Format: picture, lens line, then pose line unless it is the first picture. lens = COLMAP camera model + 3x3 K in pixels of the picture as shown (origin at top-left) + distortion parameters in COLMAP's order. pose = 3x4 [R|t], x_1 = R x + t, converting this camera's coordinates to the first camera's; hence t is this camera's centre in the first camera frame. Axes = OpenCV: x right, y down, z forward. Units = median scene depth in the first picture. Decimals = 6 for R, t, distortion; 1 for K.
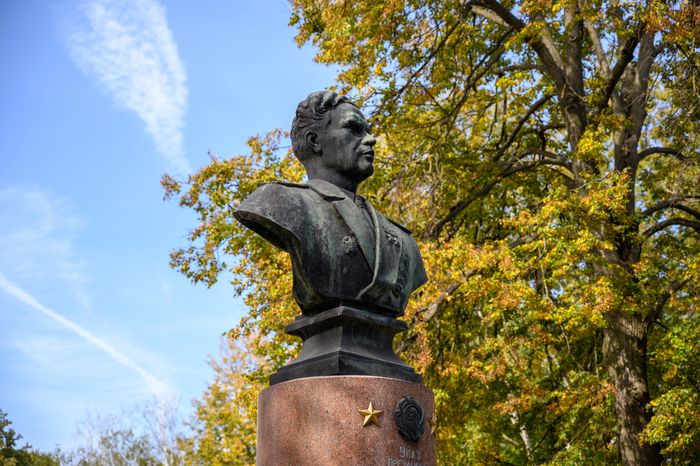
lens RADIAL K [[1544.8, 0, 350.0], [0, 1544.8, 233.0], [0, 0, 1]] dist [0.203292, -0.008990]
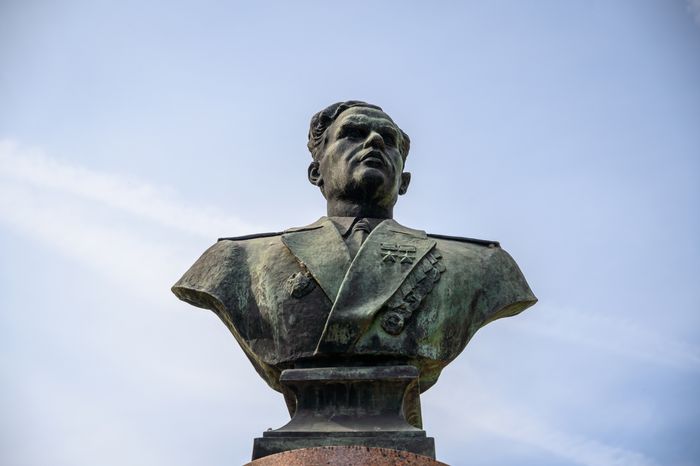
lens RADIAL K [[1544.8, 0, 350.0], [0, 1544.8, 233.0], [0, 0, 1]] dist [0.203292, -0.008990]
pose [[0.662114, -0.384733, -0.643106, 0.459470], [0.213464, 0.919432, -0.330271, 0.216587], [0.718358, 0.081397, 0.690895, 0.546609]]
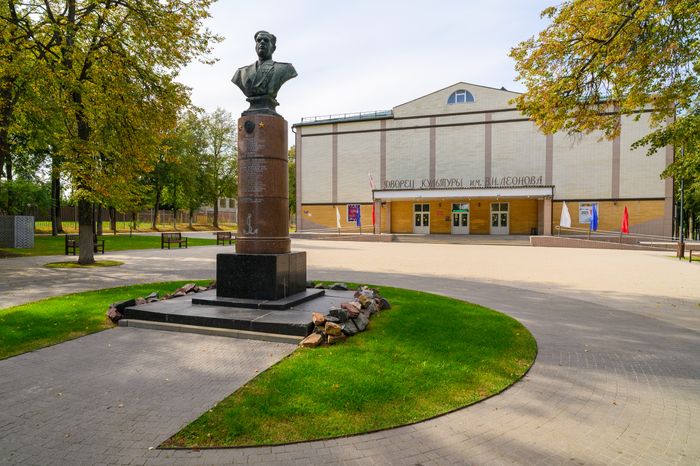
lens RADIAL K [[412.9, 0, 350.0], [0, 412.9, 233.0], [0, 0, 1]] dist [0.000788, 0.001115]
pose [[0.449029, 0.012127, -0.893435, 0.958774], [0.288391, 0.944427, 0.157761, 0.259080], [0.845697, -0.328498, 0.420578, 0.684447]]
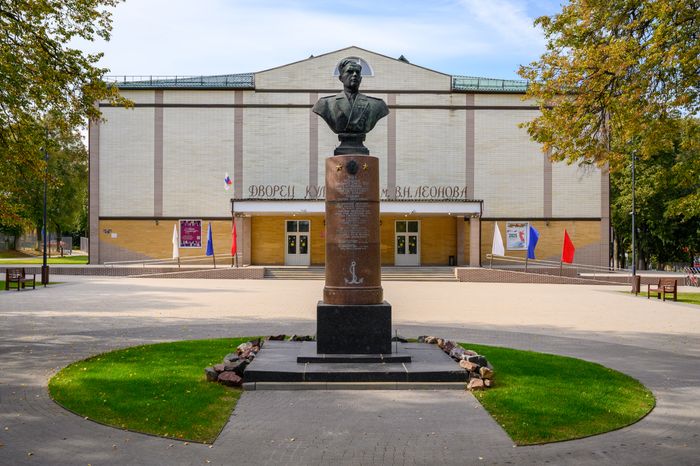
lens RADIAL K [[687.3, 0, 350.0], [0, 687.3, 233.0], [0, 0, 1]] dist [-0.002312, -0.004270]
pose [[0.725877, -0.018761, -0.687569, 1.003252], [0.224733, 0.951235, 0.211298, -0.054588], [0.650075, -0.307896, 0.694696, -0.067969]]
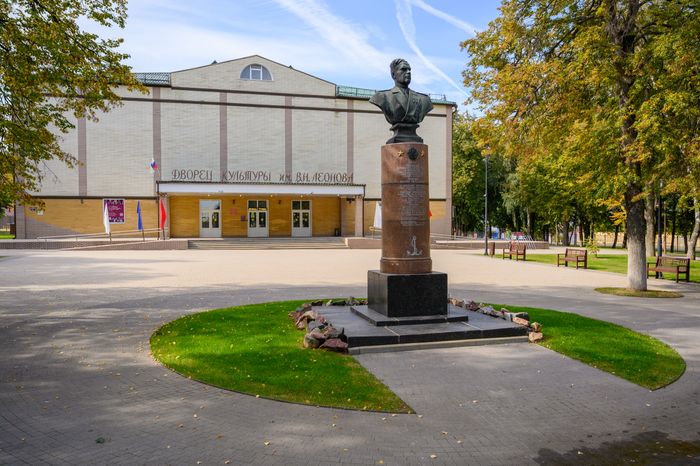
lens RADIAL K [[539.1, 0, 350.0], [0, 539.1, 233.0], [0, 0, 1]] dist [-0.005180, -0.002529]
pose [[0.872531, 0.001600, -0.488556, 0.527373], [0.166426, 0.939213, 0.300303, -0.113467], [0.459338, -0.343332, 0.819226, -0.210727]]
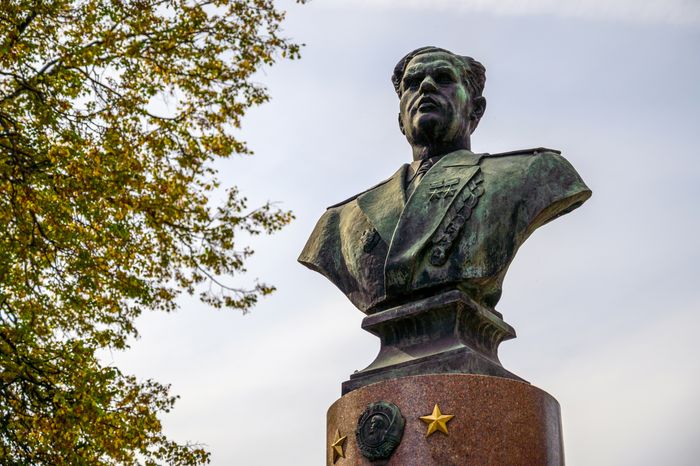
lens RADIAL K [[1544.8, 0, 350.0], [0, 1544.8, 233.0], [0, 0, 1]] dist [0.203292, -0.008990]
pose [[0.199102, -0.418217, -0.886258, 0.700383], [0.330380, 0.880067, -0.341075, 0.272235], [0.922609, -0.224893, 0.313393, 0.745129]]
